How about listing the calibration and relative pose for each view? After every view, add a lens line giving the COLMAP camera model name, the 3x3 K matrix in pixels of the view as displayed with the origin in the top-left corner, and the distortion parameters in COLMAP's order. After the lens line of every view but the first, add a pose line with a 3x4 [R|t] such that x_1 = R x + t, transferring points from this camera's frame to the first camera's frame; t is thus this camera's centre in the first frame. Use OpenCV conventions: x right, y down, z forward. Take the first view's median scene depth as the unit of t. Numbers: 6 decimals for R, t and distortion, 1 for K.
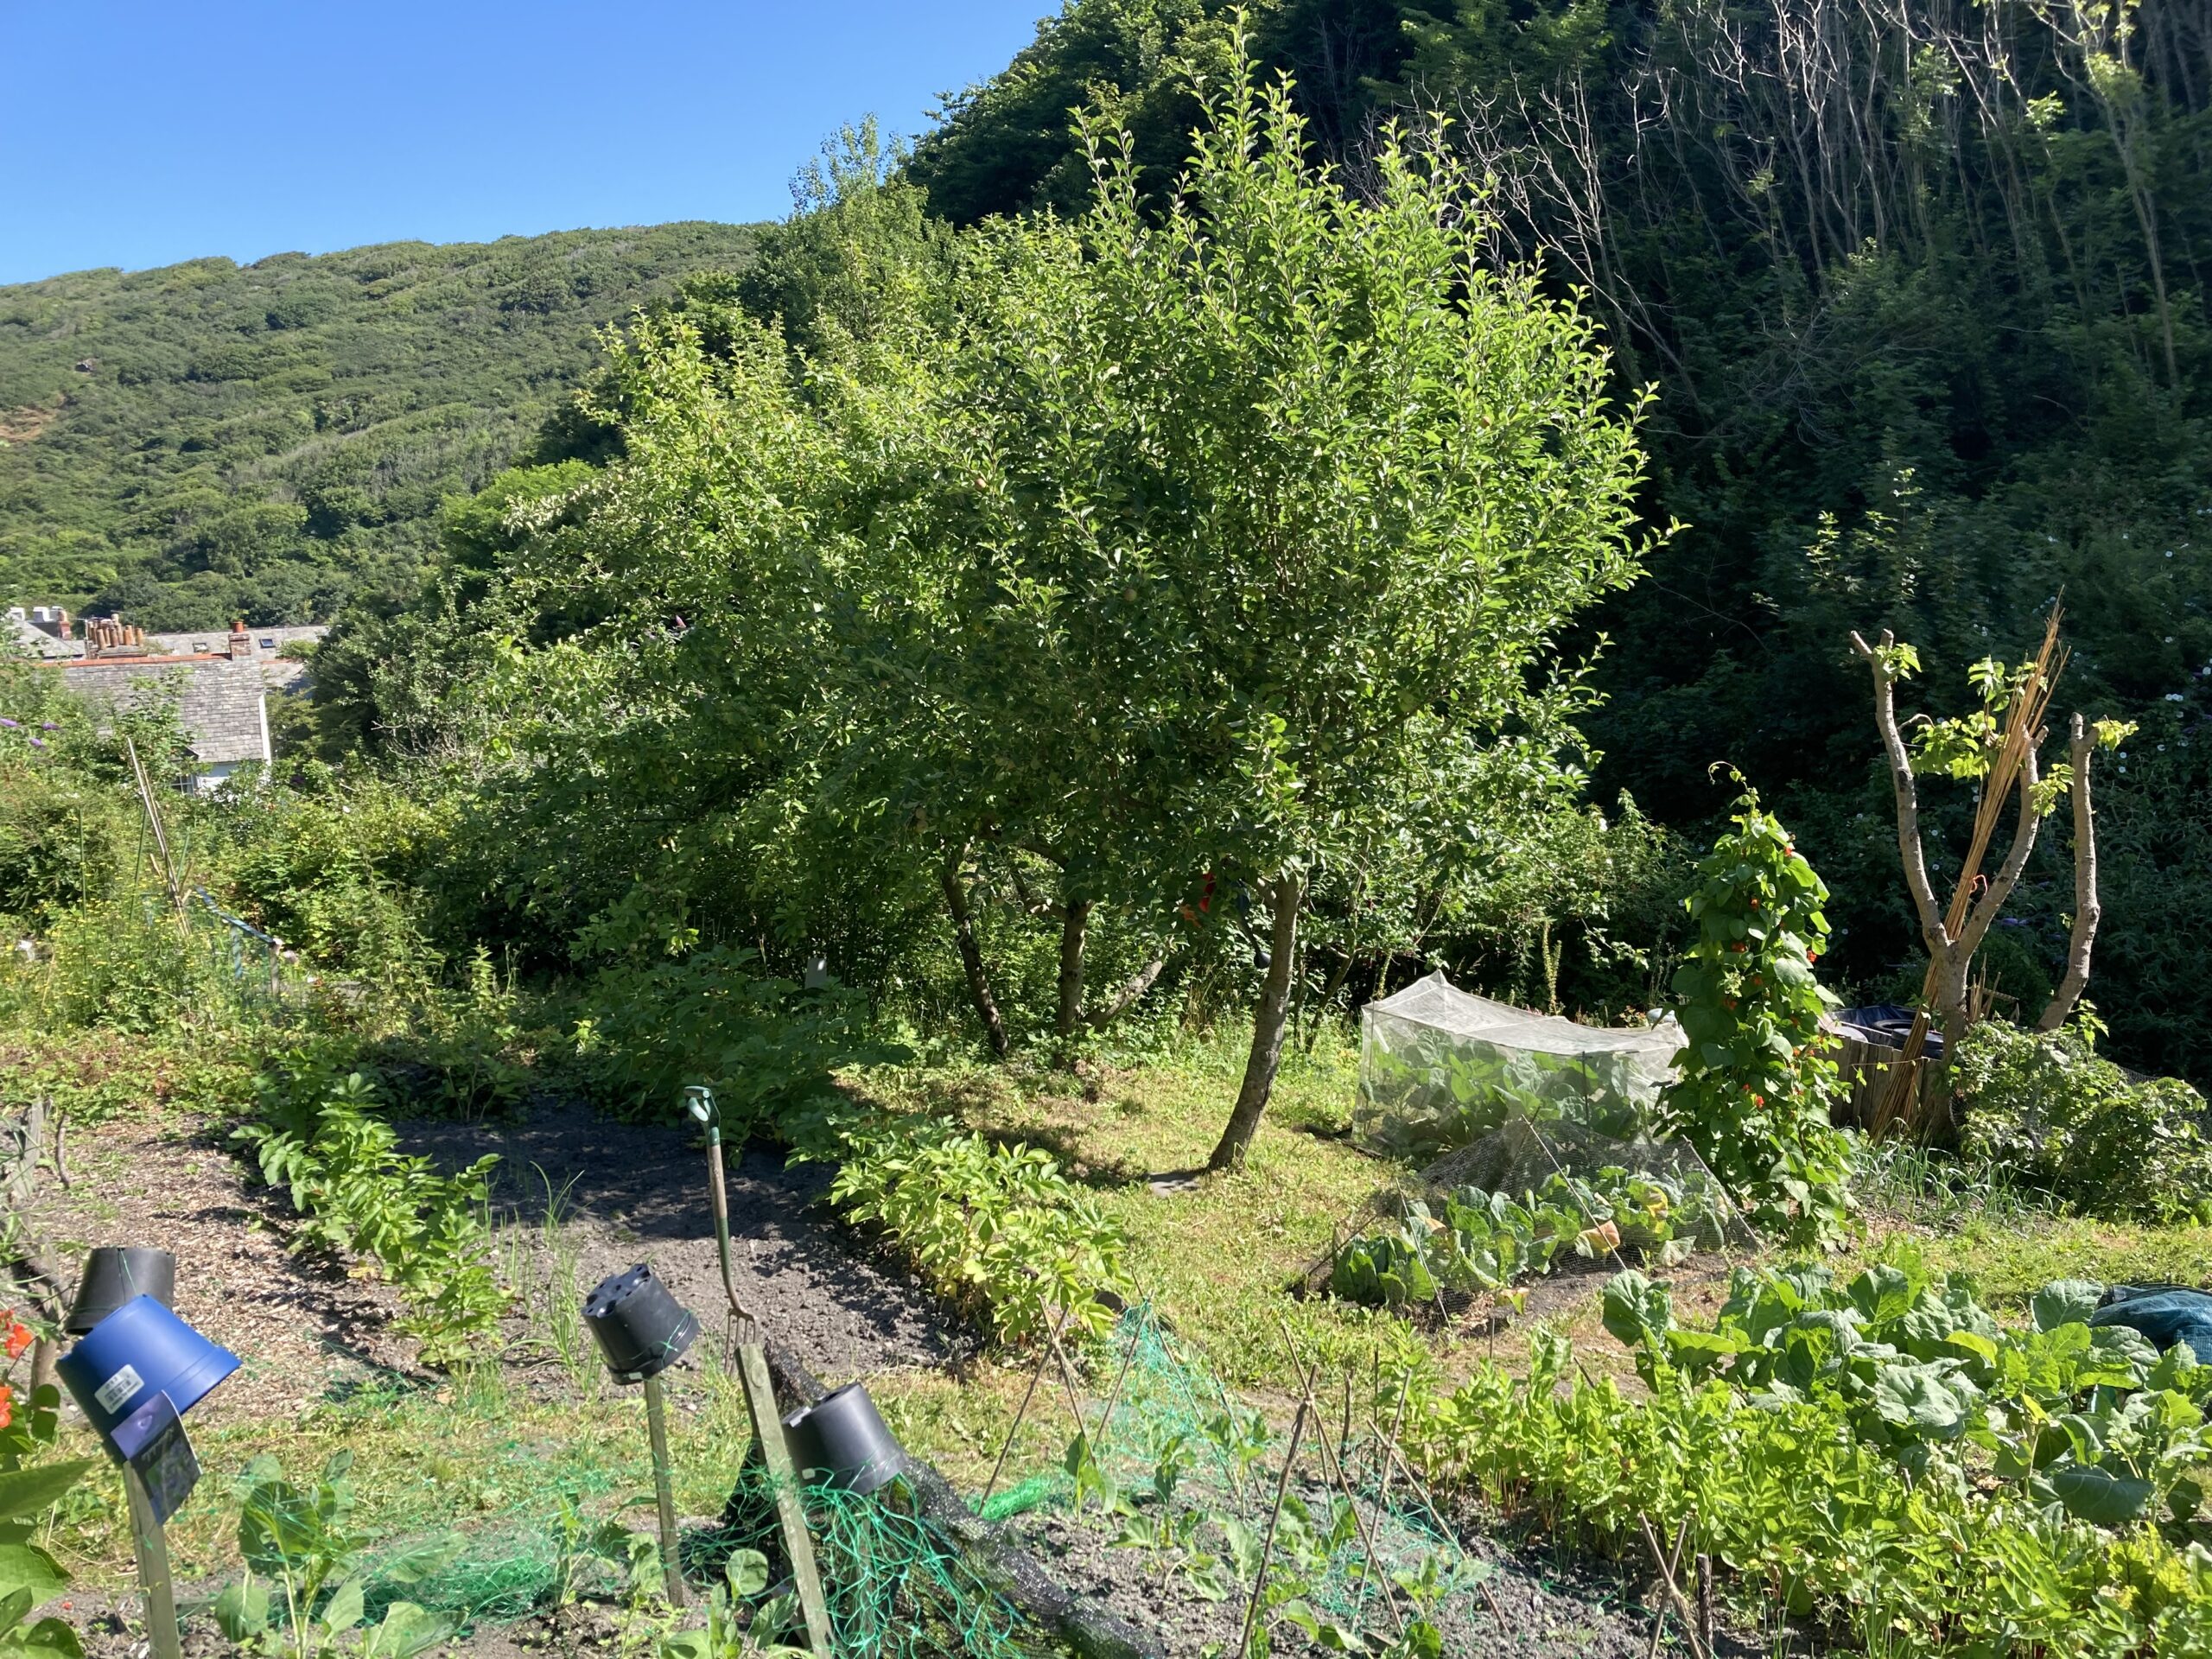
lens RADIAL K [[1836.8, 0, 1106.0], [0, 1836.8, 829.5], [0, 0, 1]] dist [0.008122, 0.013919]
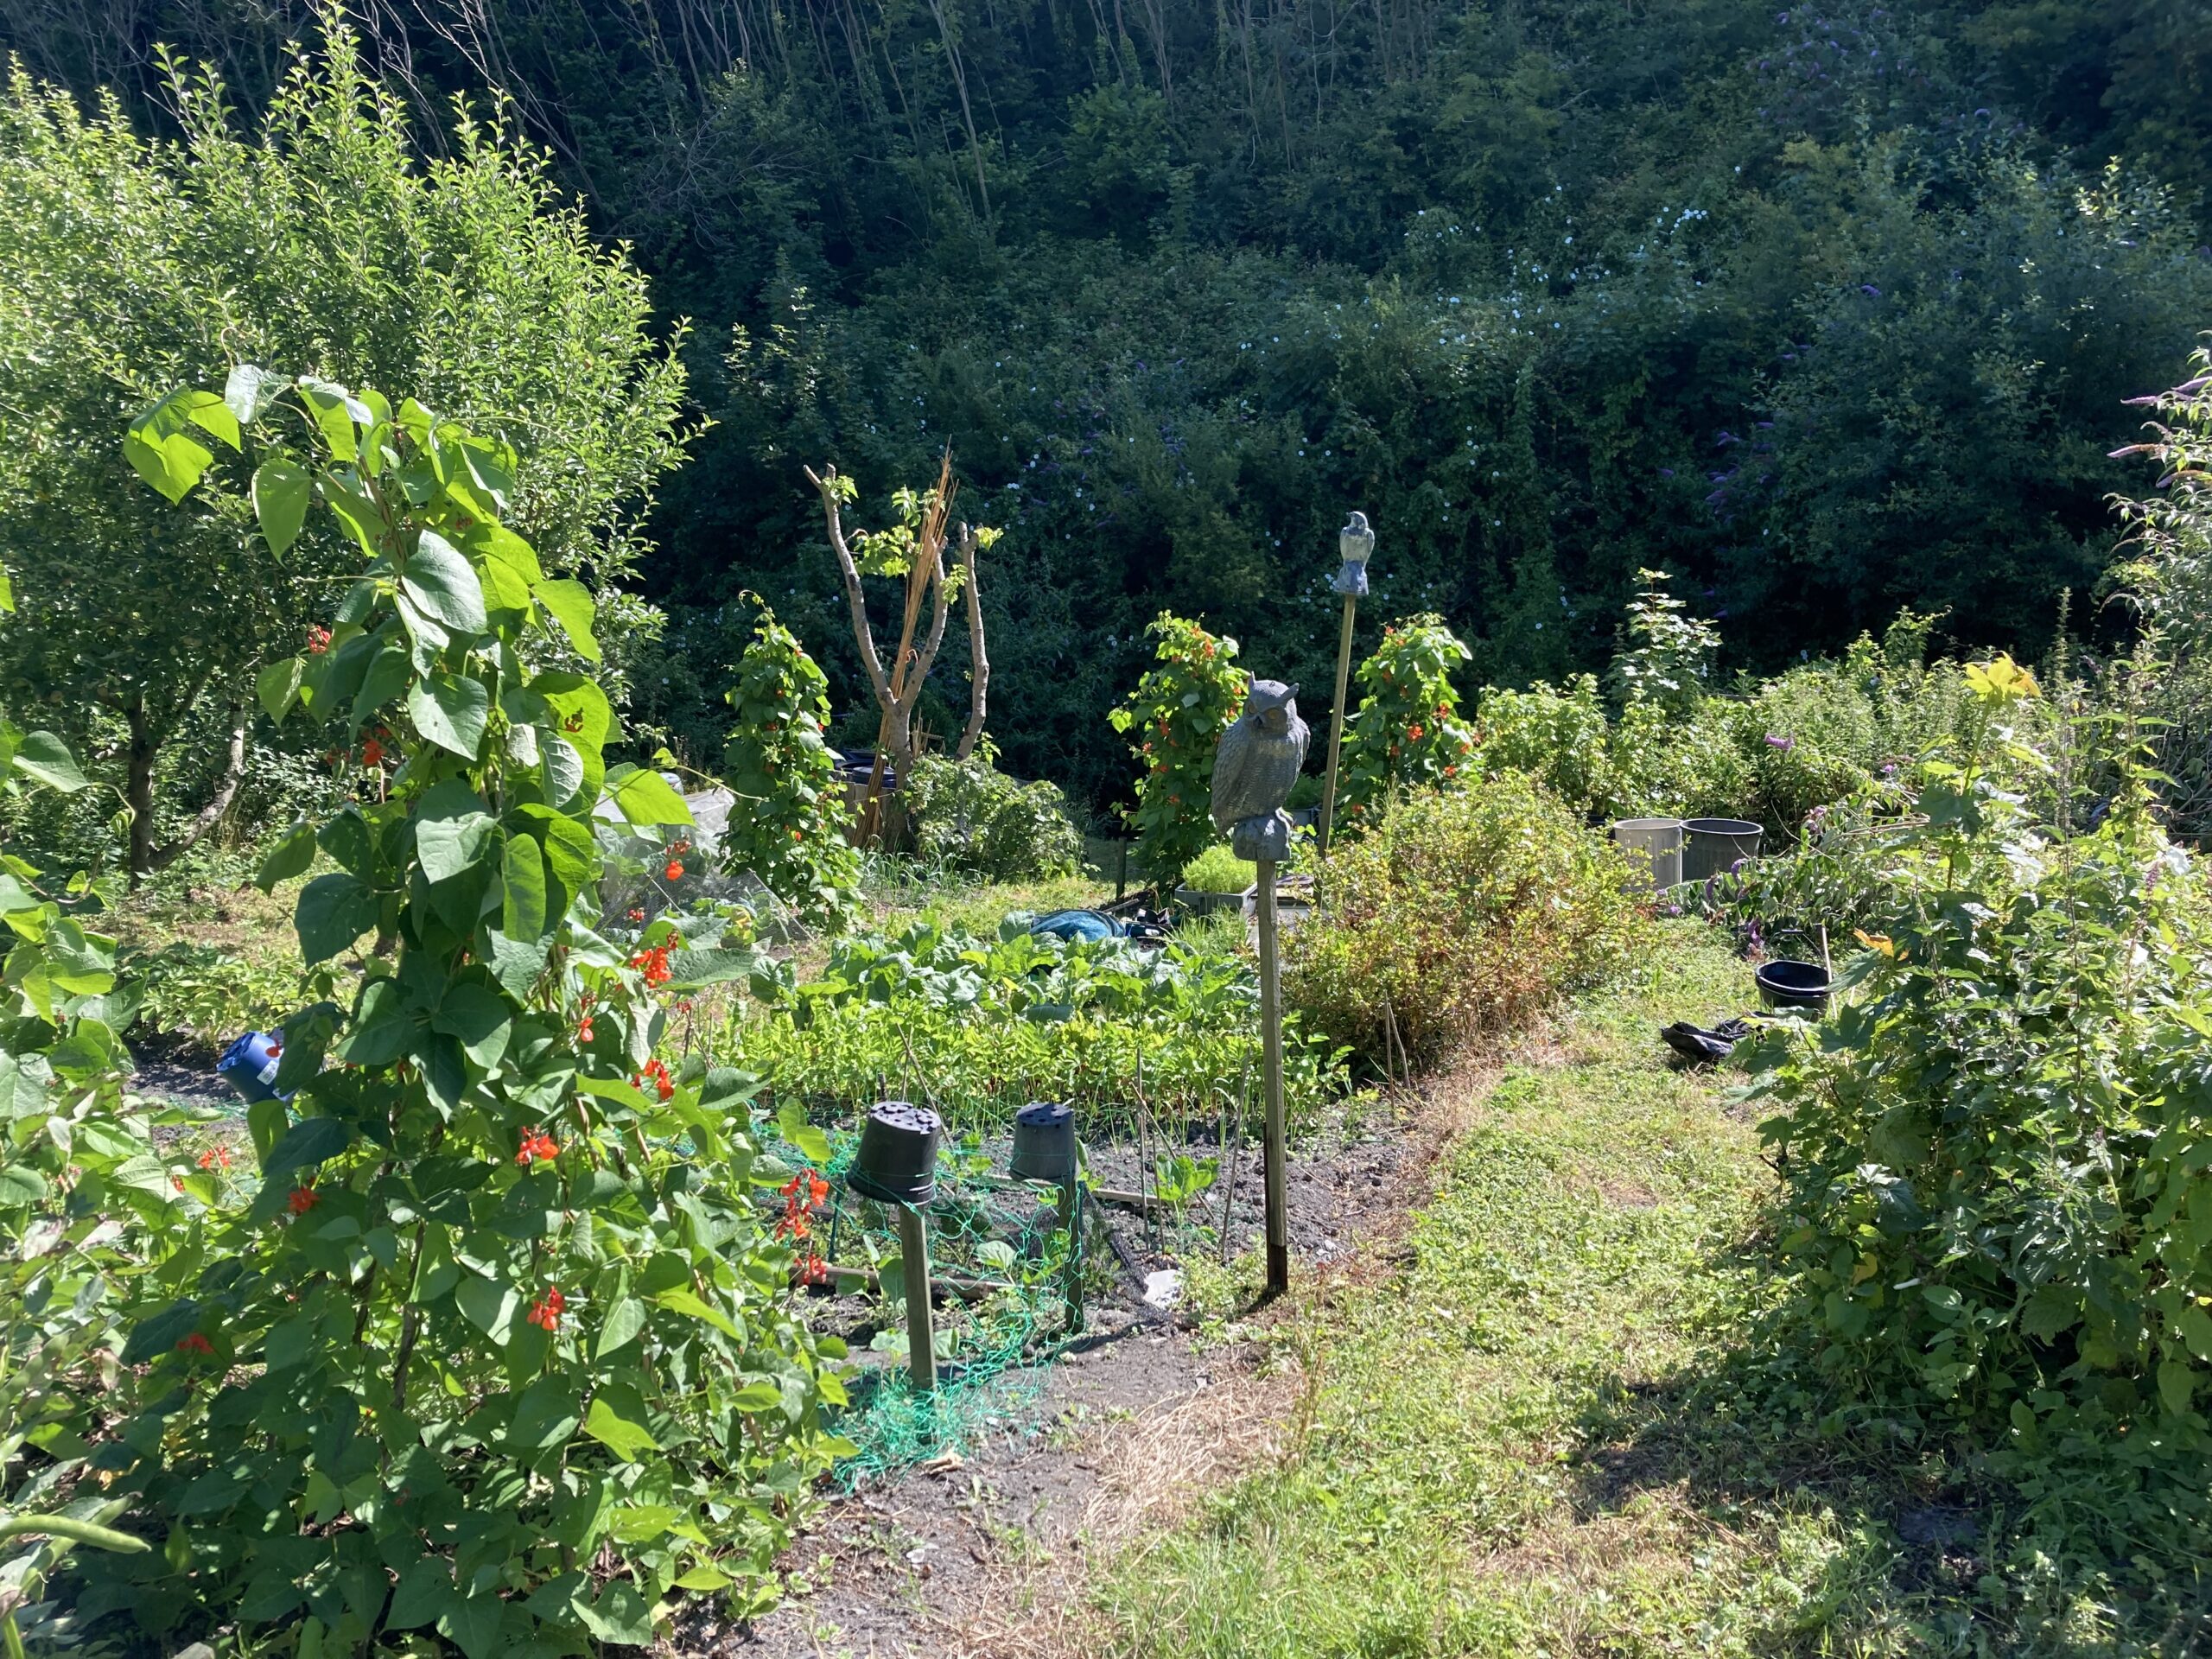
lens RADIAL K [[1836.4, 0, 1105.3], [0, 1836.4, 781.4], [0, 0, 1]] dist [0.141982, -0.003168]
pose [[0.834452, -0.123931, 0.536965, -0.189572], [0.067373, 0.990018, 0.123797, -0.048500], [-0.546947, -0.067125, 0.834471, -0.278710]]
